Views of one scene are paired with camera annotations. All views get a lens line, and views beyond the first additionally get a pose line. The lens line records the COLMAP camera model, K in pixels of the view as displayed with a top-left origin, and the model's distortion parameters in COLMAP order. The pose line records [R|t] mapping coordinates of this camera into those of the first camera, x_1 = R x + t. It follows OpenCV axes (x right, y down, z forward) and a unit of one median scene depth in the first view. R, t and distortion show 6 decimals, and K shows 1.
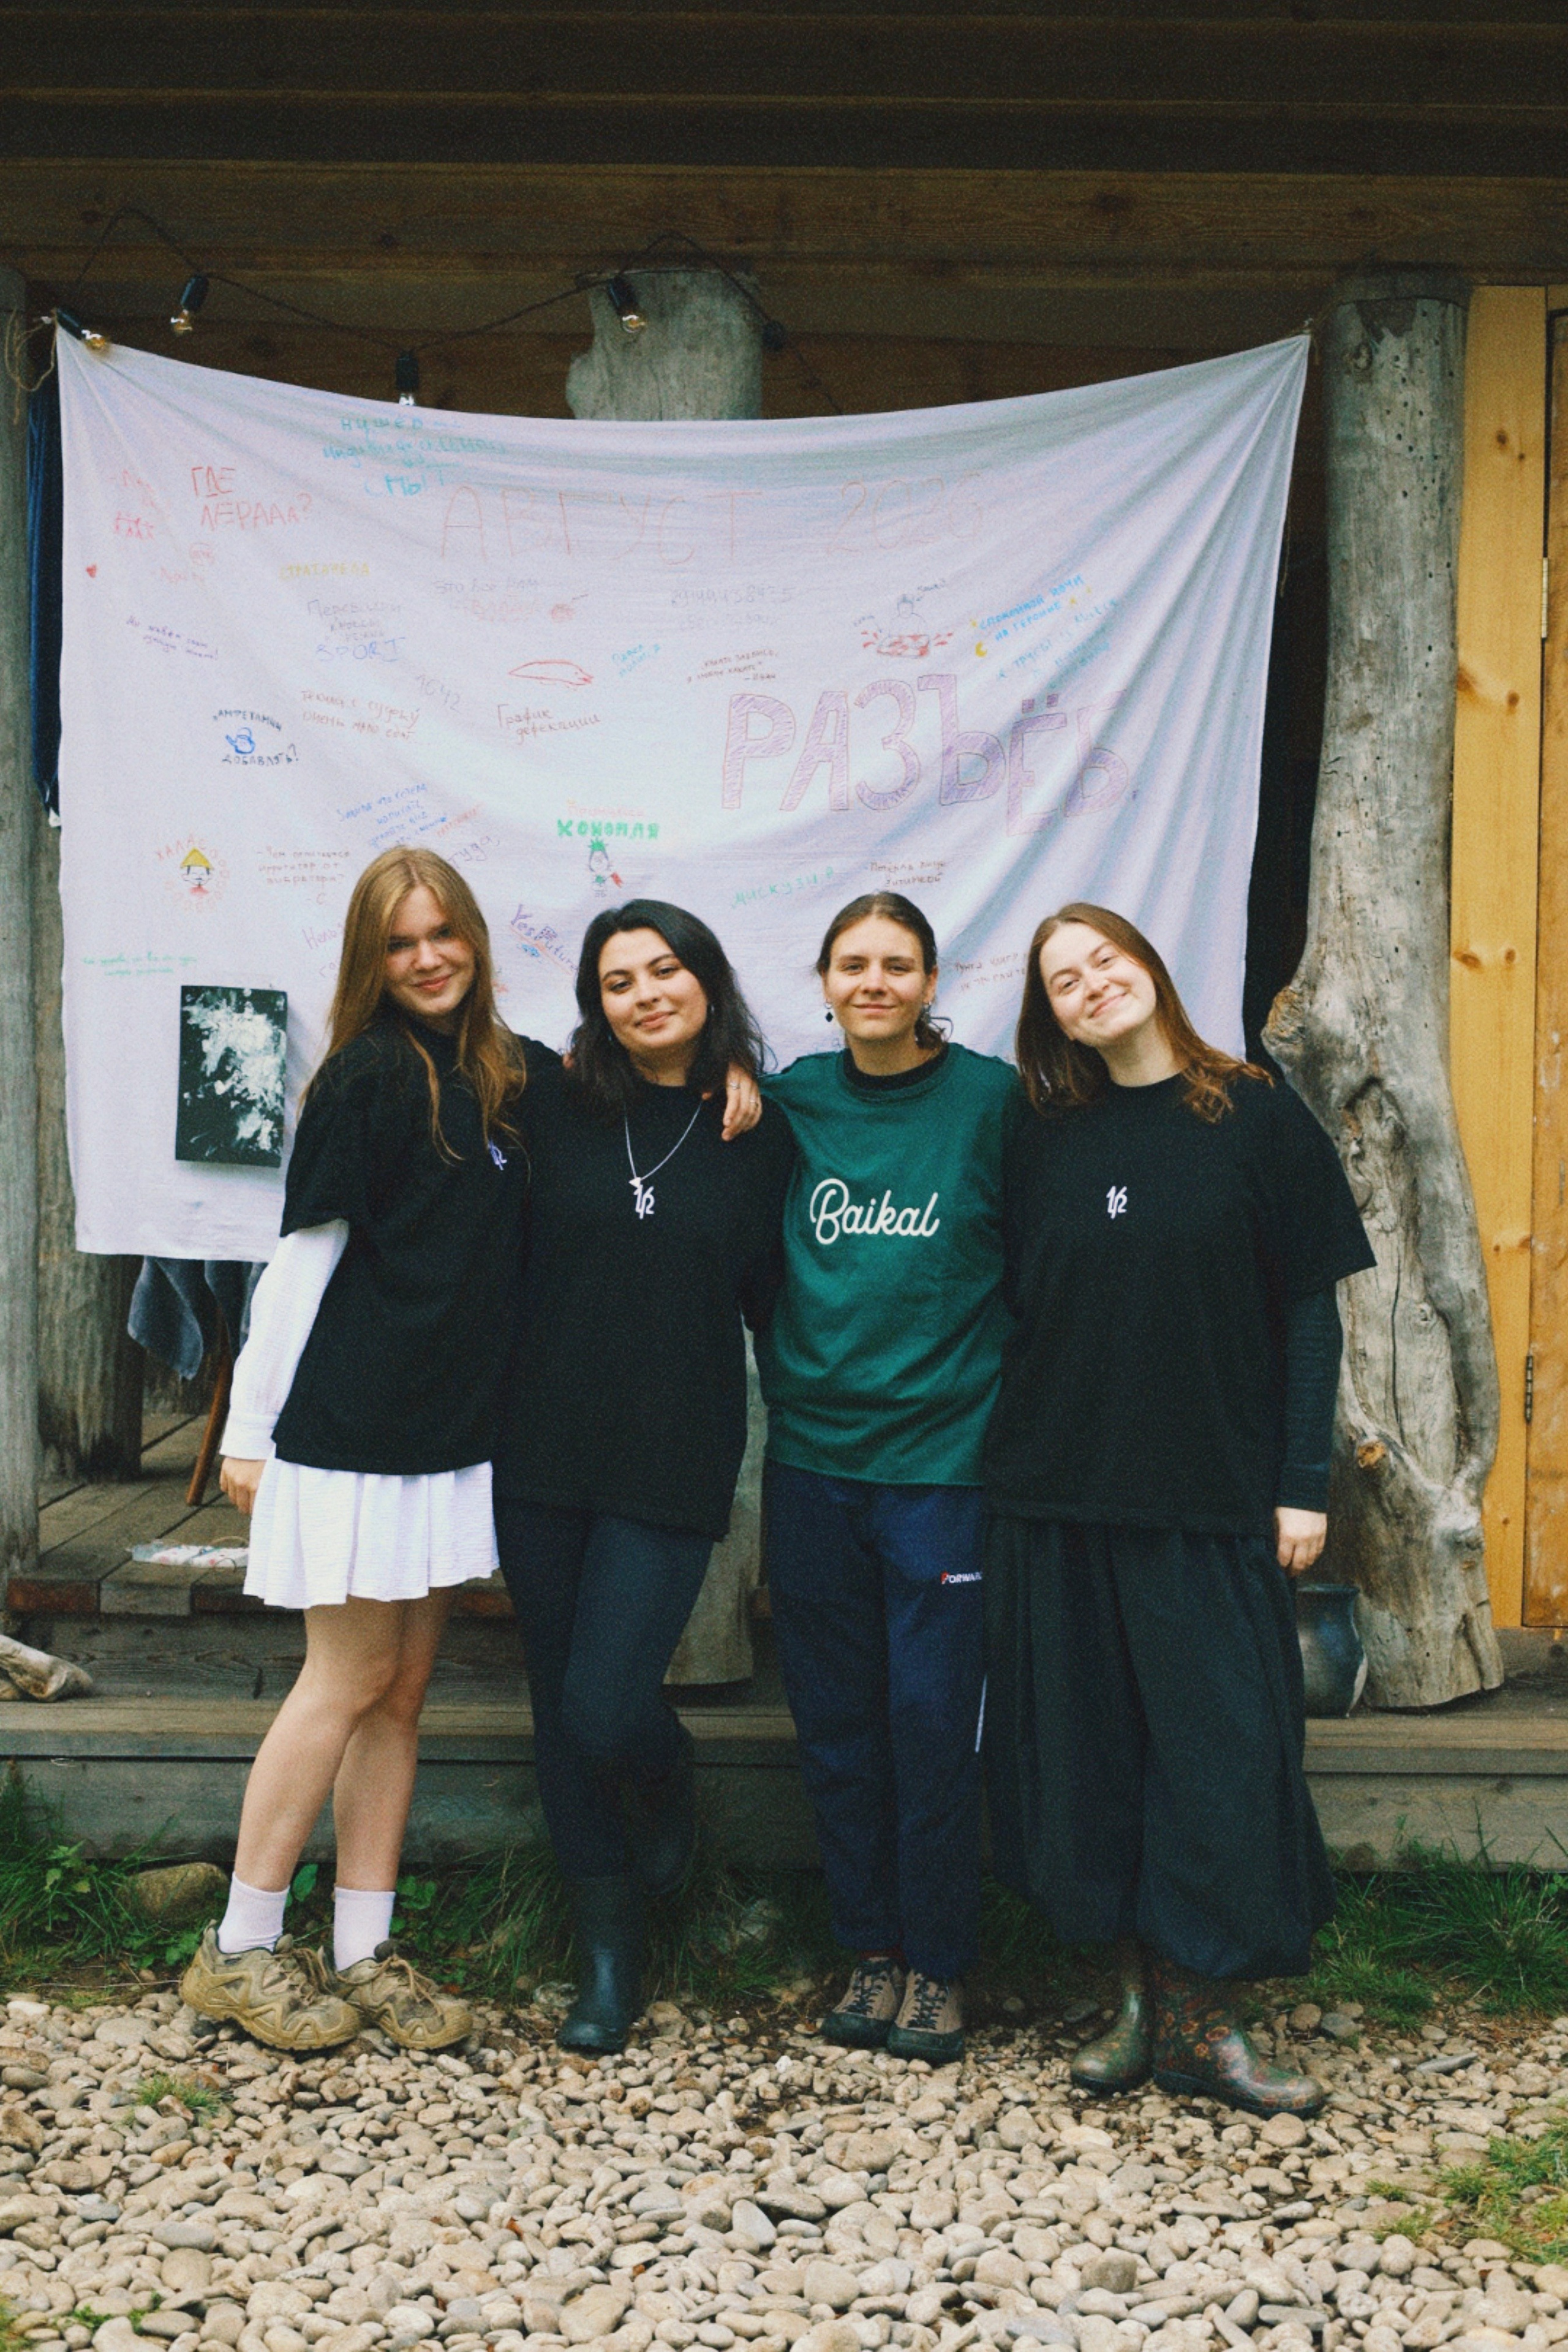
lens RADIAL K [[3275.9, 0, 787.8], [0, 3275.9, 1173.4], [0, 0, 1]] dist [0.035551, -0.163413]
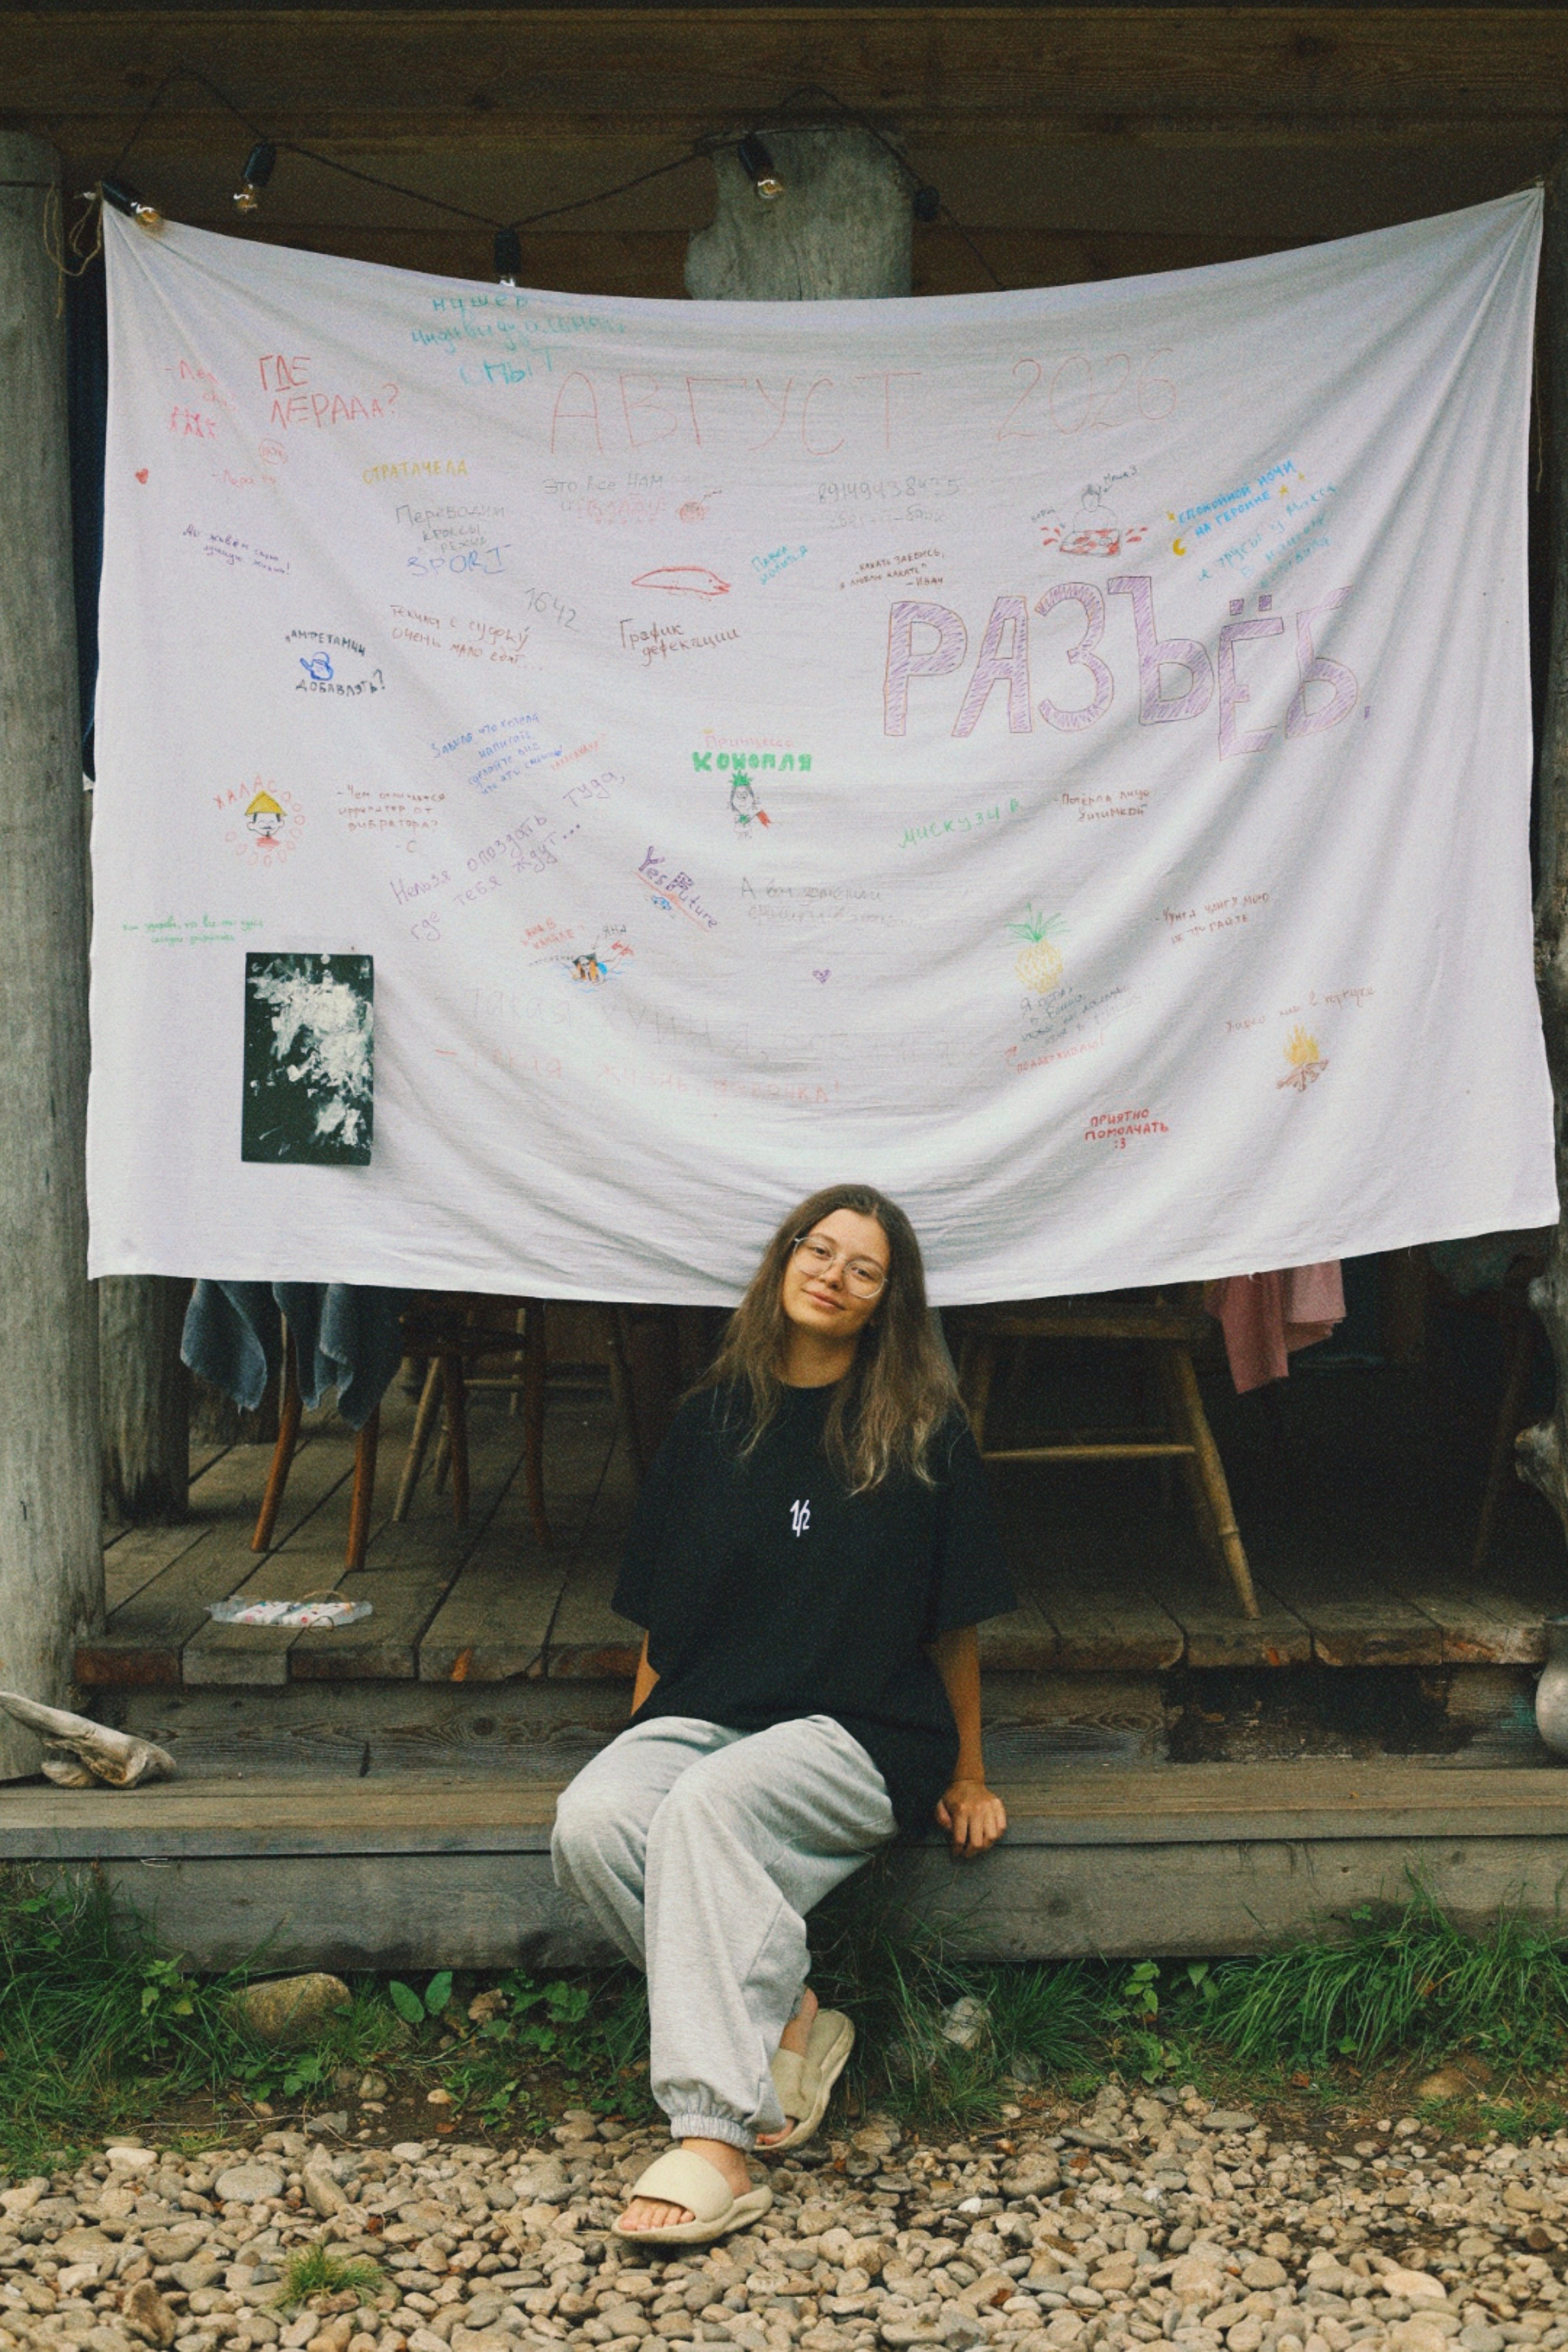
lens RADIAL K [[3281.5, 0, 786.7], [0, 3281.5, 1170.9], [0, 0, 1]] dist [0.029423, -0.130107]
pose [[0.999449, -0.022701, 0.024235, -0.068460], [0.022718, 0.999742, -0.000419, 0.001876], [-0.024219, 0.000970, 0.999706, 0.126271]]
